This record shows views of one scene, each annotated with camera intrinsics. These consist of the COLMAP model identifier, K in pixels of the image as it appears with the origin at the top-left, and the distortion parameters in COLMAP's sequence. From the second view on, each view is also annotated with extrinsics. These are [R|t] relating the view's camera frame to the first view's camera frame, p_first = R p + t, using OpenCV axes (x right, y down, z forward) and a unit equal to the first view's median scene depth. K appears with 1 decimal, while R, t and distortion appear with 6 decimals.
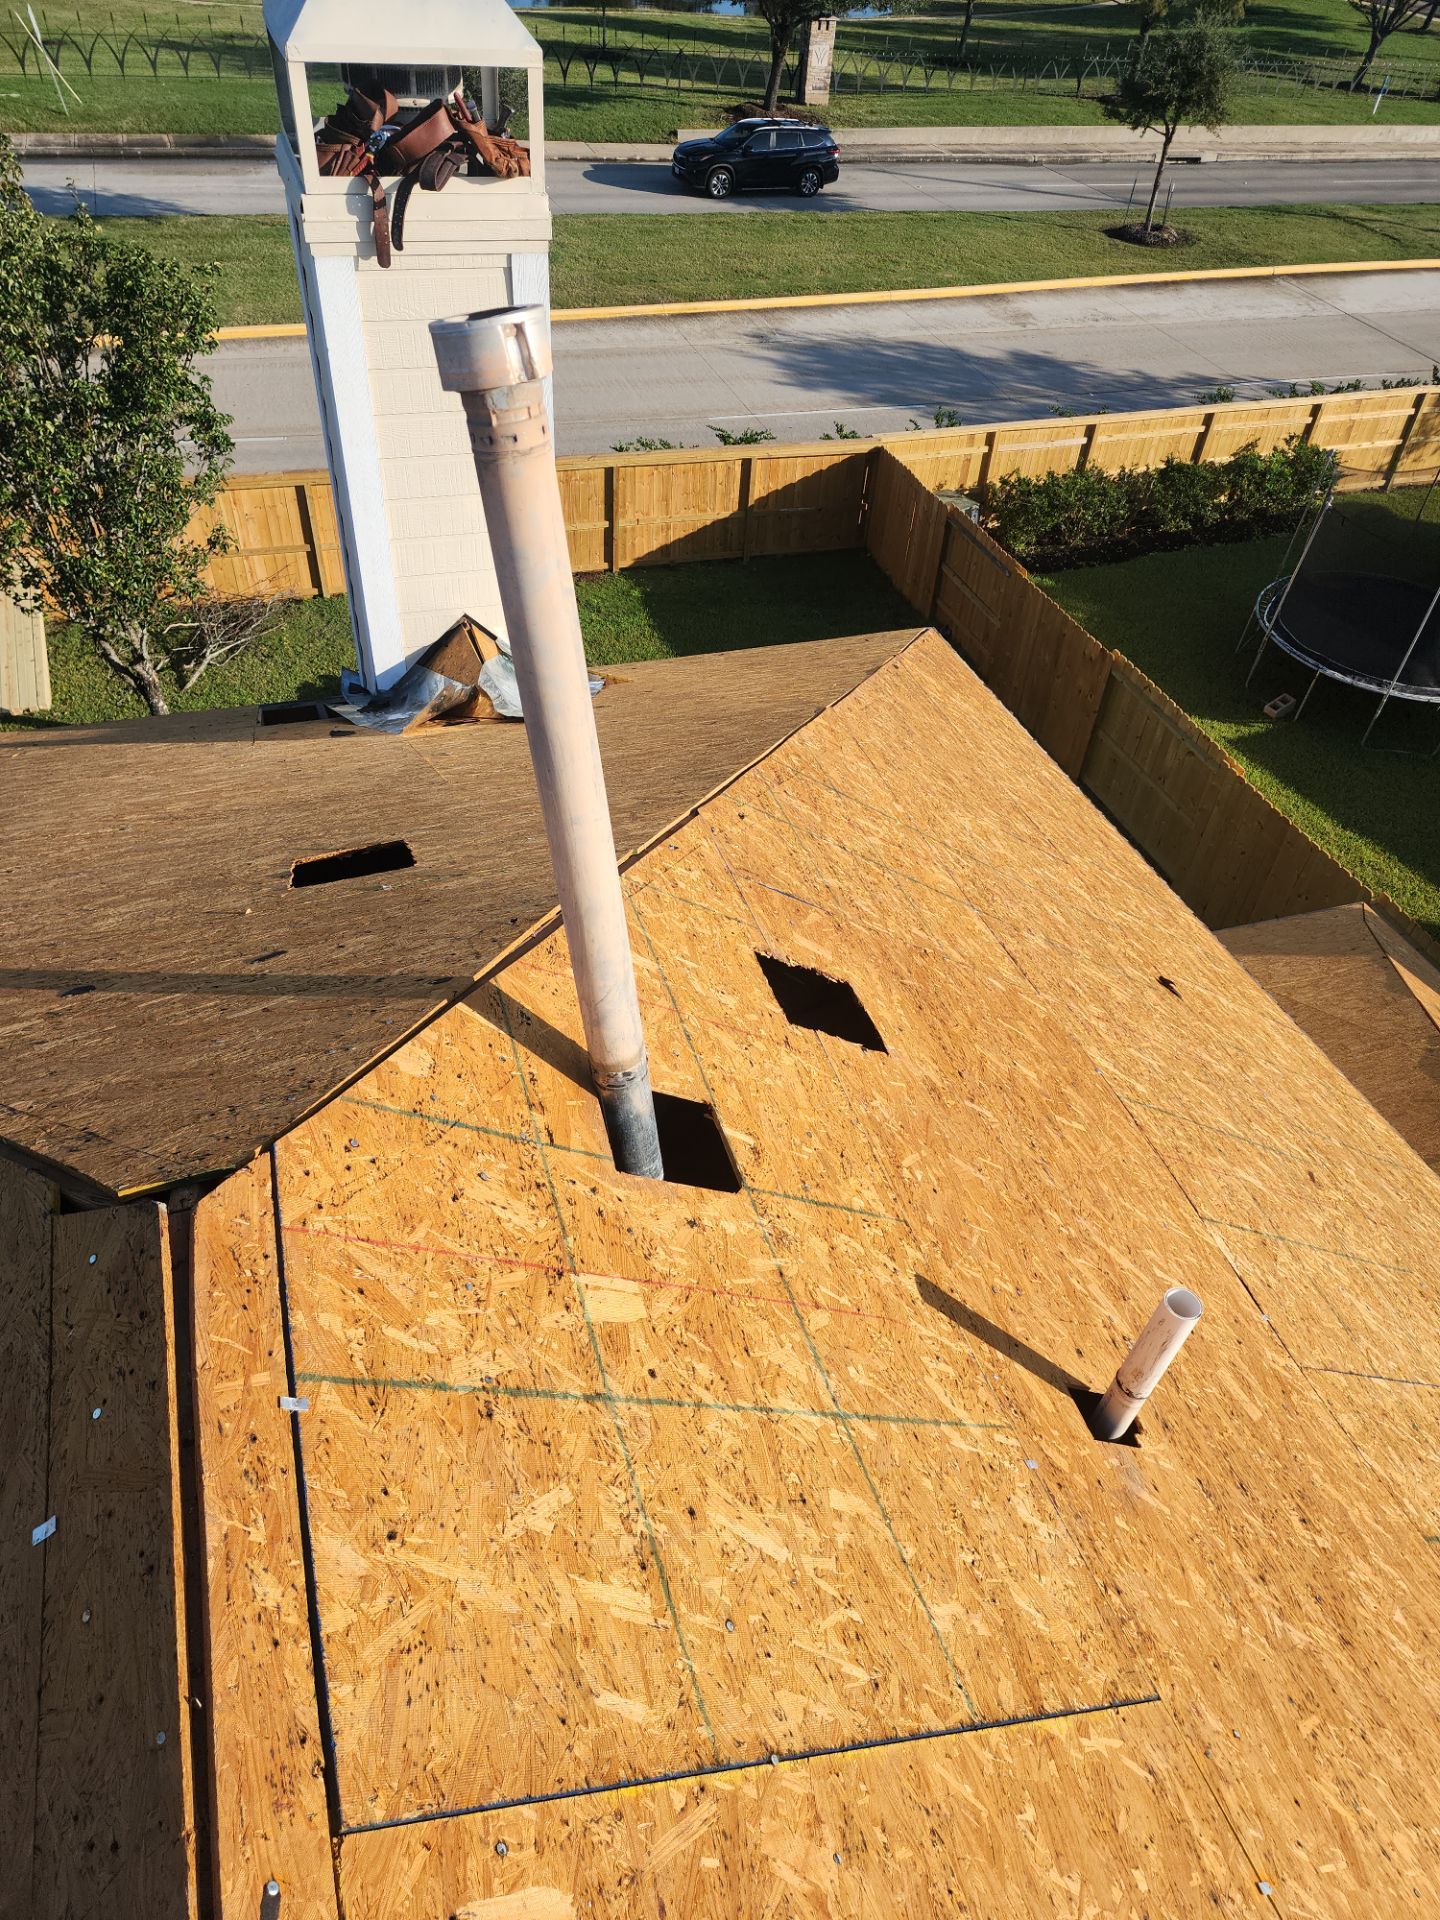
lens RADIAL K [[1265.6, 0, 723.4], [0, 1265.6, 970.0], [0, 0, 1]] dist [0.045639, -0.048152]
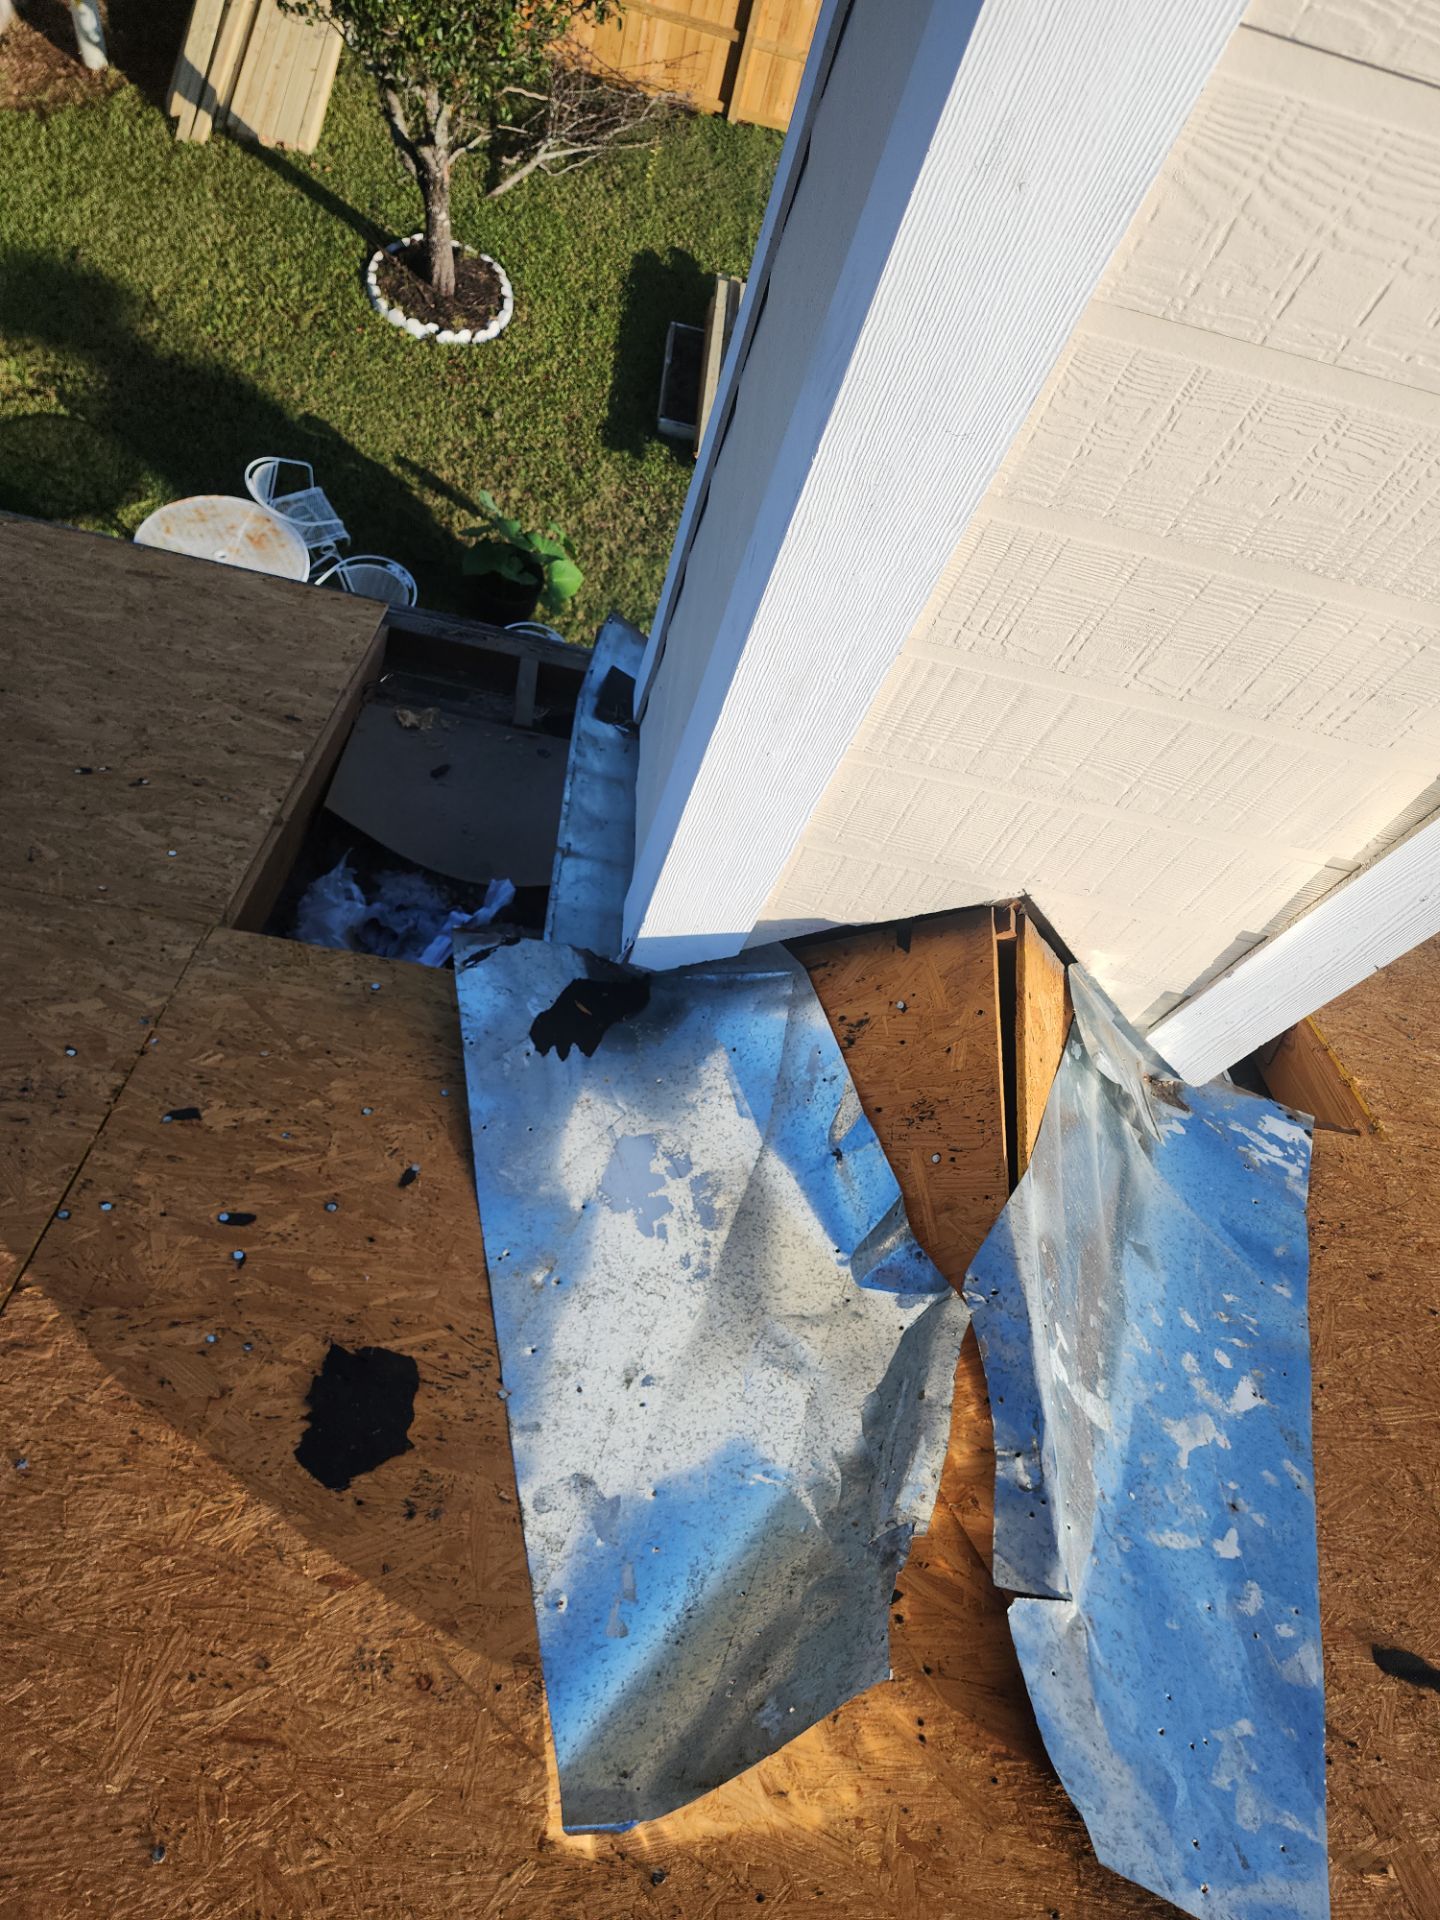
lens RADIAL K [[1252.9, 0, 720.0], [0, 1252.9, 960.0], [0, 0, 1]] dist [0.032723, -0.047002]
pose [[0.898016, 0.435616, -0.061685, -0.084107], [-0.399231, 0.865747, 0.301824, -0.113803], [0.184883, -0.246416, 0.951366, 0.260674]]
